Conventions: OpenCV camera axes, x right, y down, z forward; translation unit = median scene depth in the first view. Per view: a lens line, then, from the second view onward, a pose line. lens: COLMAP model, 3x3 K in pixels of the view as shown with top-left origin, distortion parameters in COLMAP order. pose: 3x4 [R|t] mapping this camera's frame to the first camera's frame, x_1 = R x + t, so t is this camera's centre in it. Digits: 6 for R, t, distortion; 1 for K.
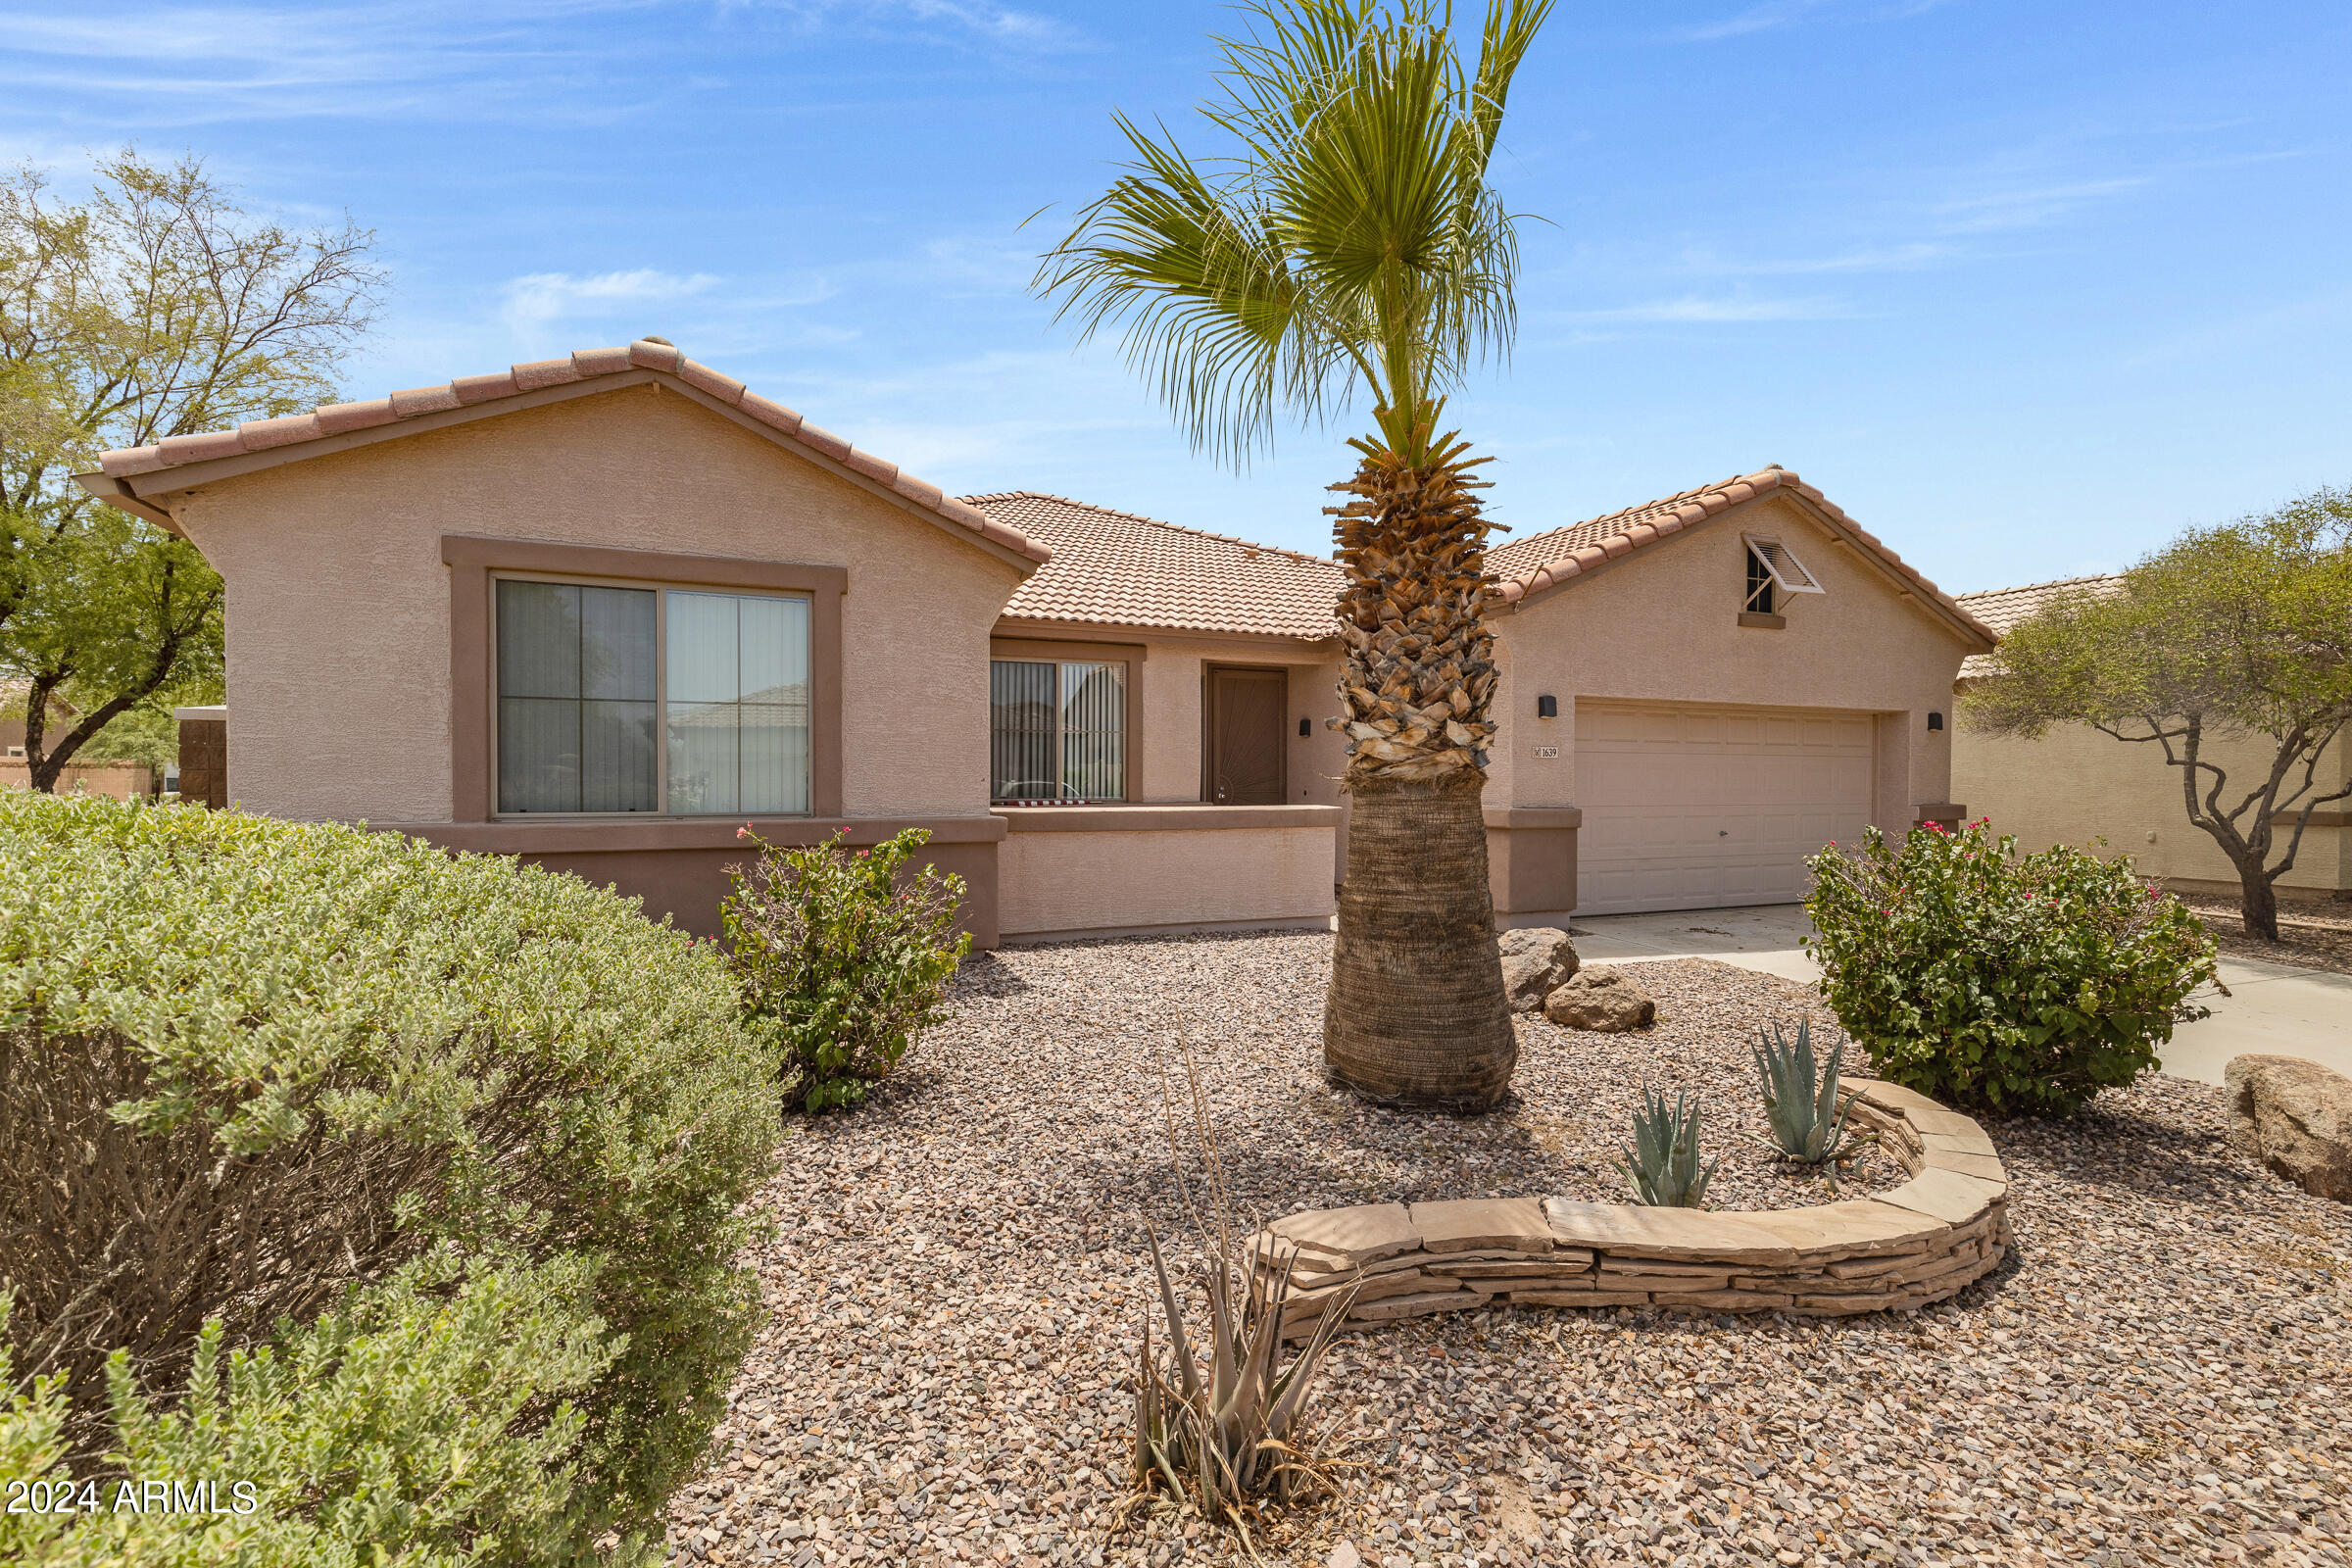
lens RADIAL K [[1062.2, 0, 1184.2], [0, 1062.2, 778.1], [0, 0, 1]] dist [0.018762, -0.000105]
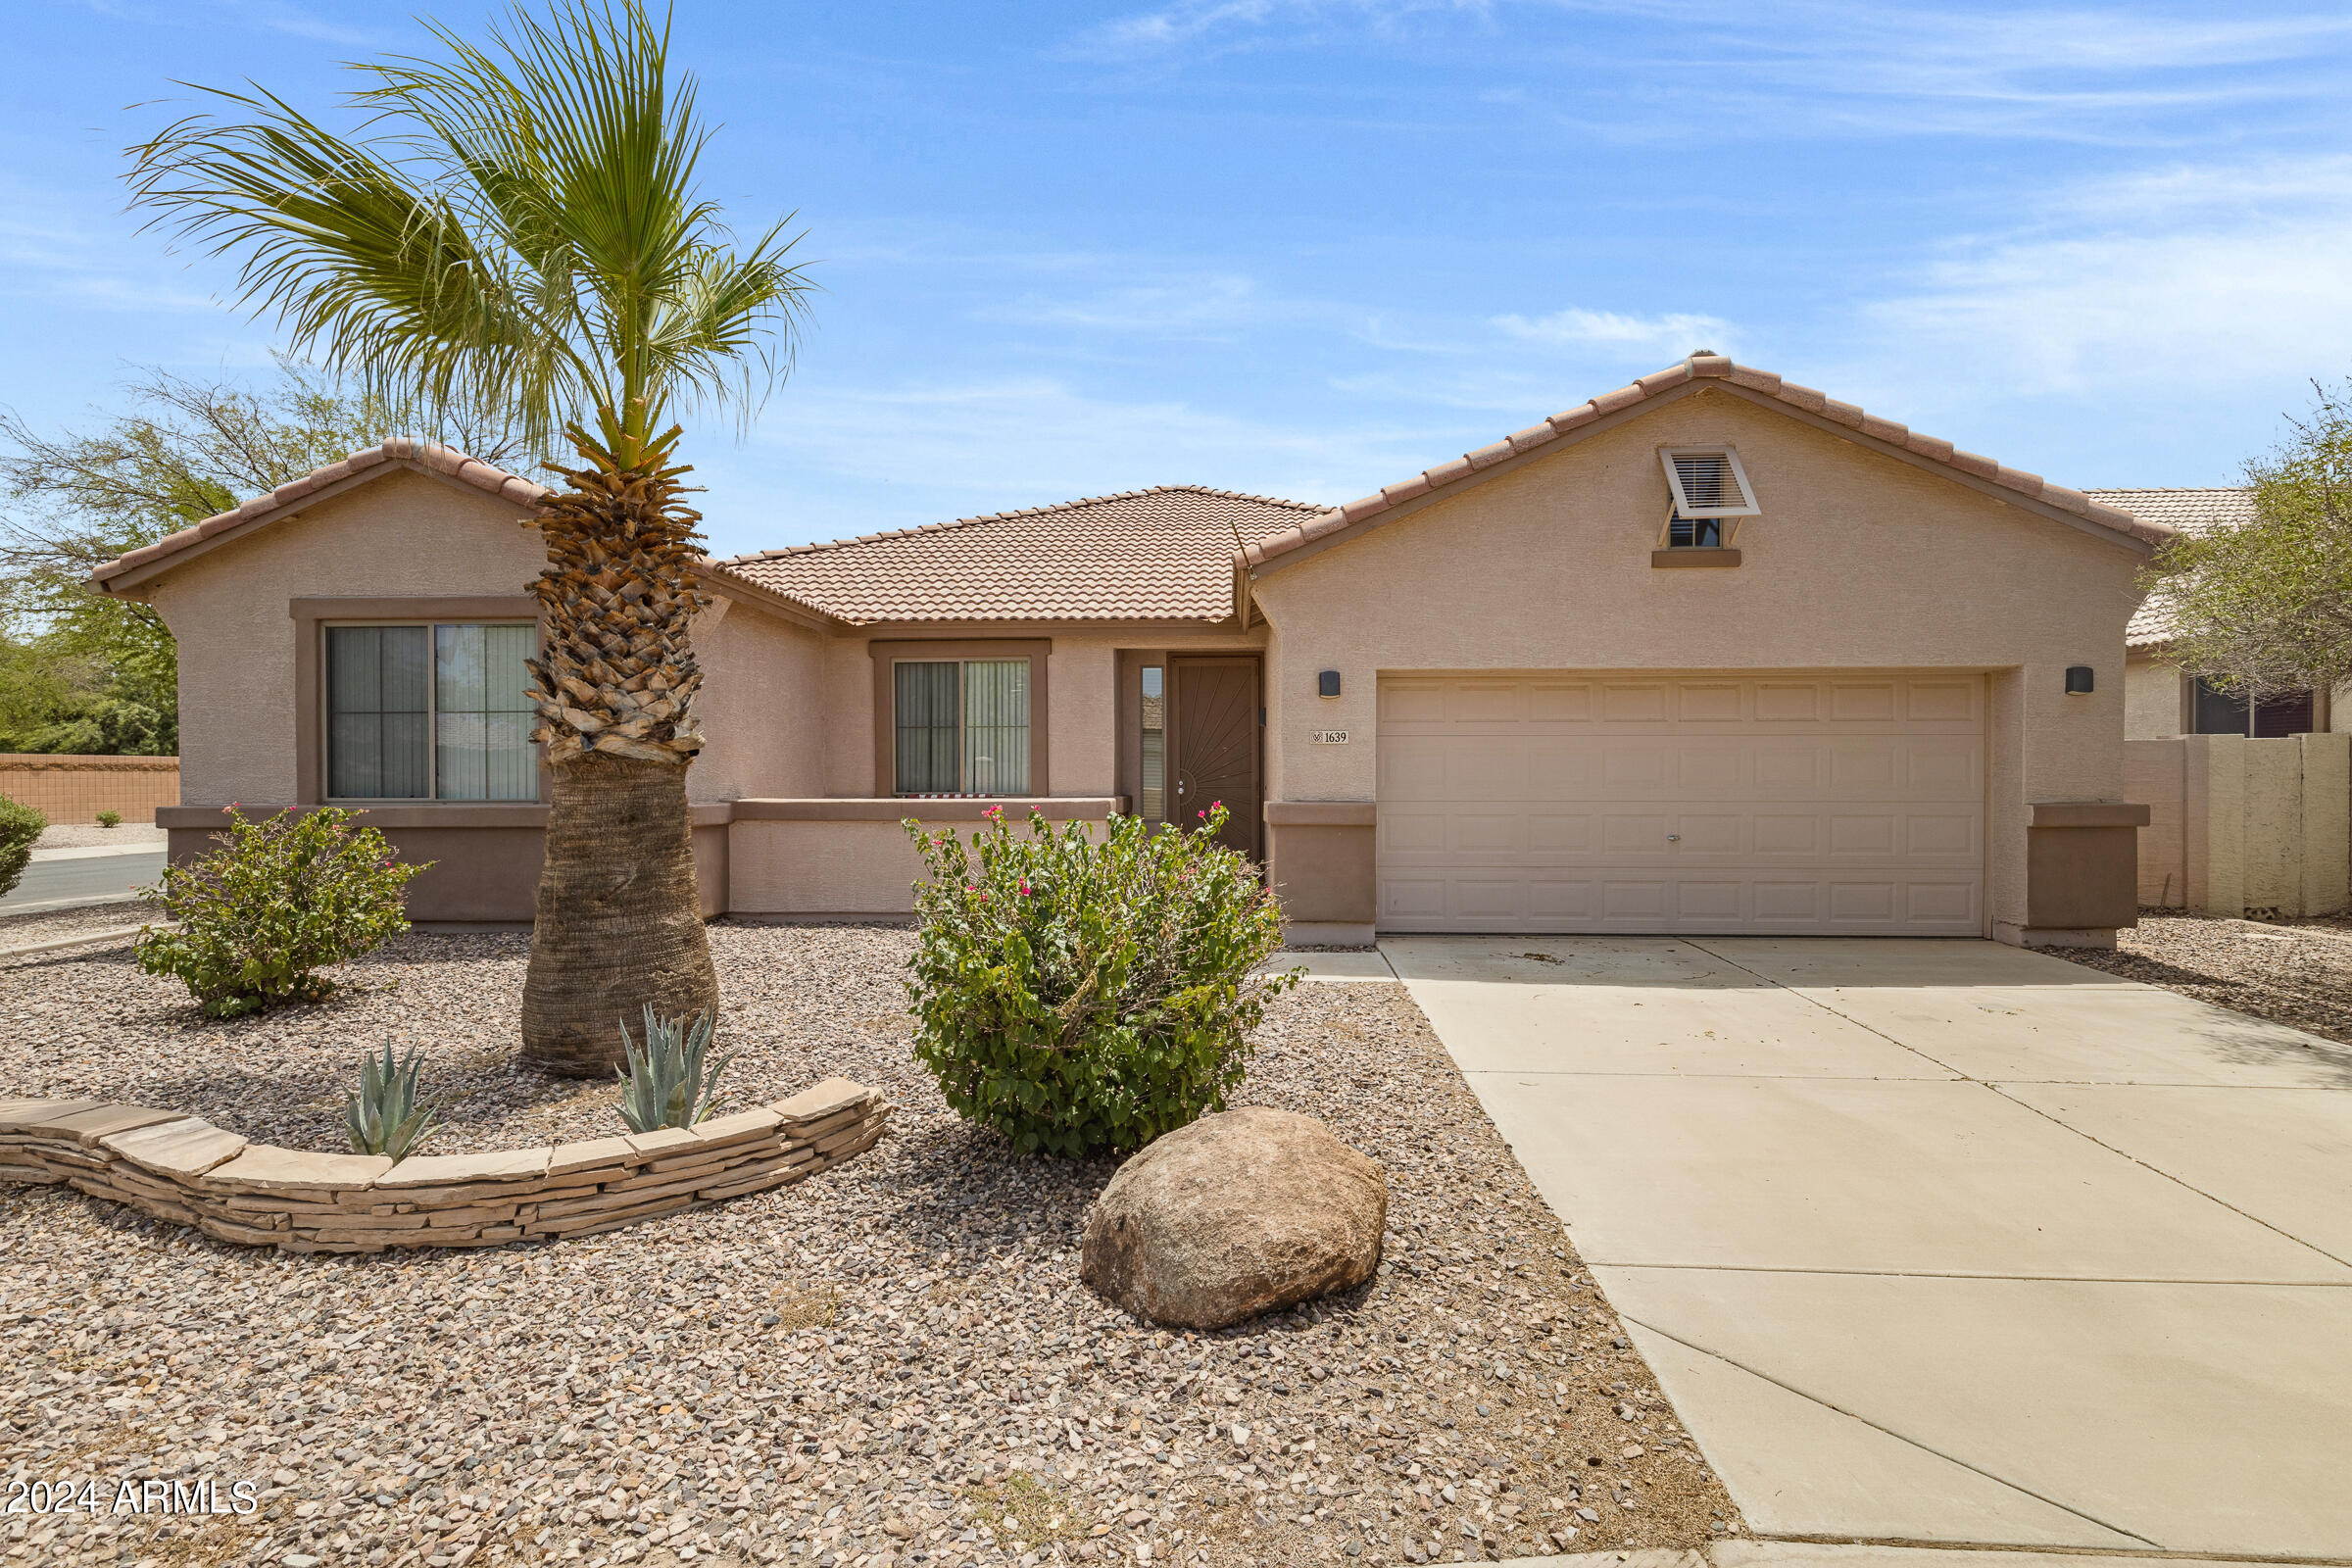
lens RADIAL K [[1131.9, 0, 1191.6], [0, 1131.9, 792.9], [0, 0, 1]] dist [0.011478, -0.000589]
pose [[0.893193, -0.001792, -0.449669, 0.883307], [0.005323, 0.999964, 0.006588, 0.018838], [0.449641, -0.008278, 0.893171, 0.180155]]
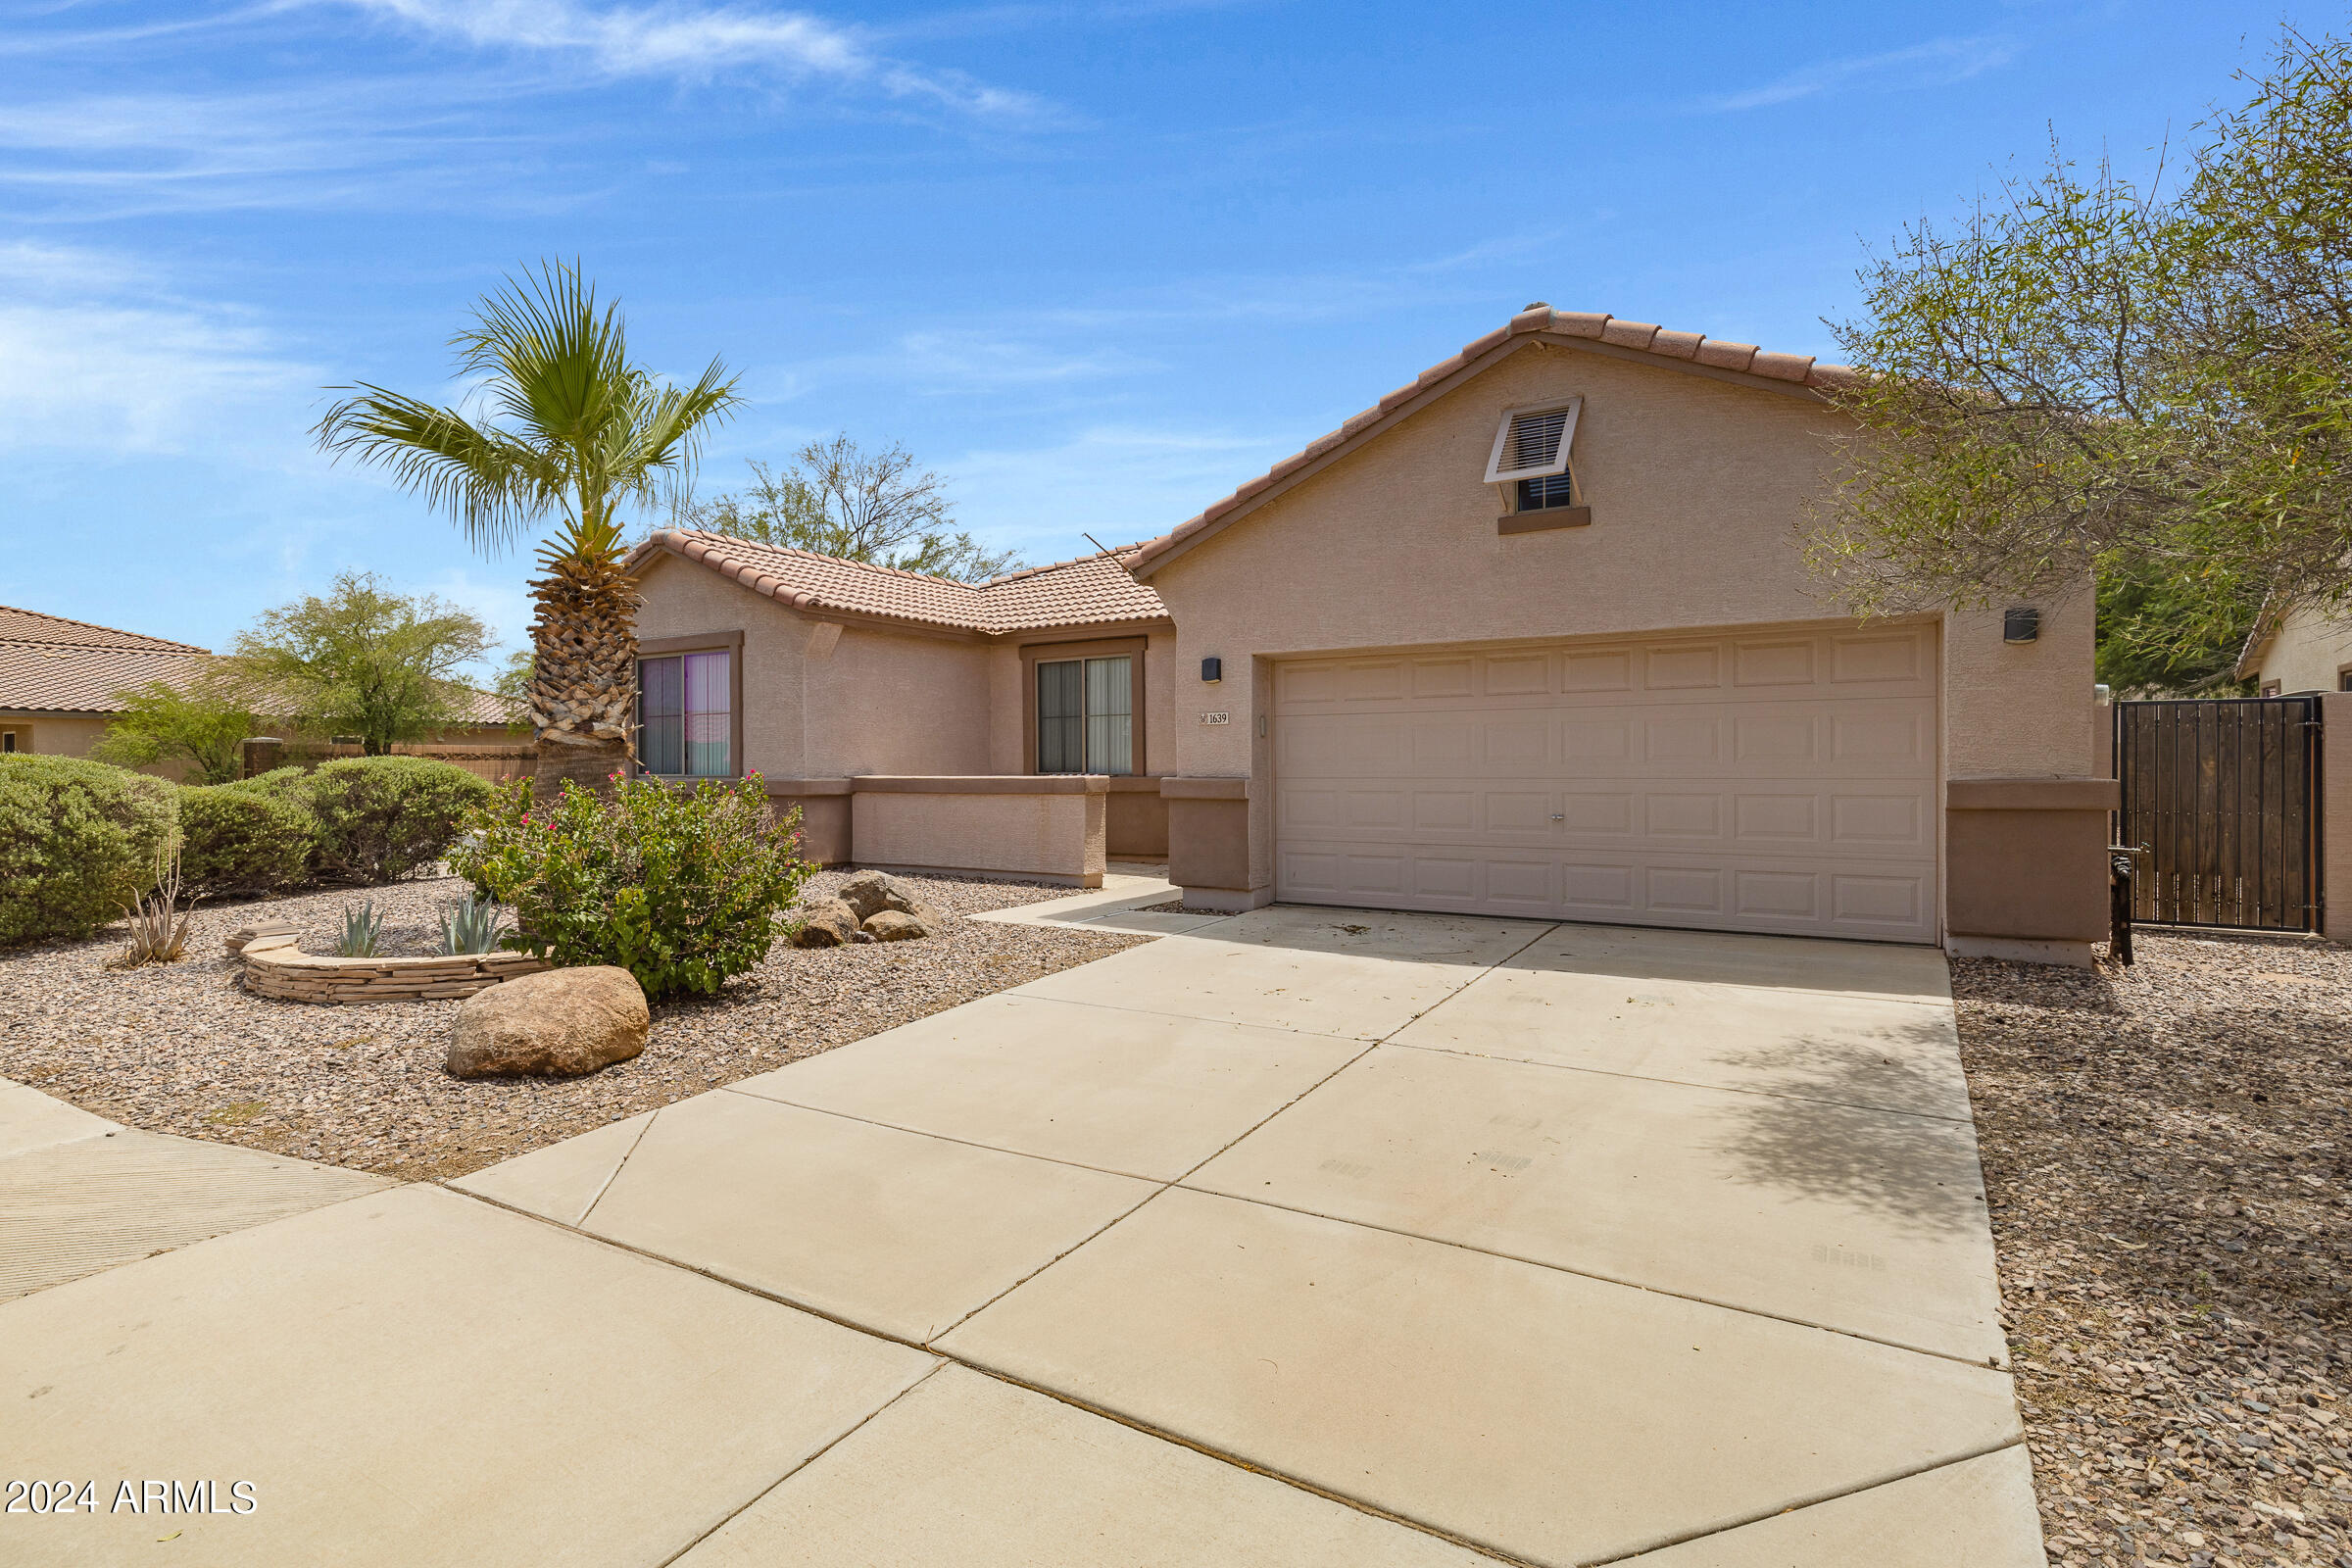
lens RADIAL K [[1171.3, 0, 1176.6], [0, 1171.3, 782.1], [0, 0, 1]] dist [0.015369, 0.000729]
pose [[0.562050, 0.000448, -0.827103, 1.598103], [0.004330, 0.999985, 0.003485, 0.037749], [0.827092, -0.005540, 0.562040, 0.533947]]
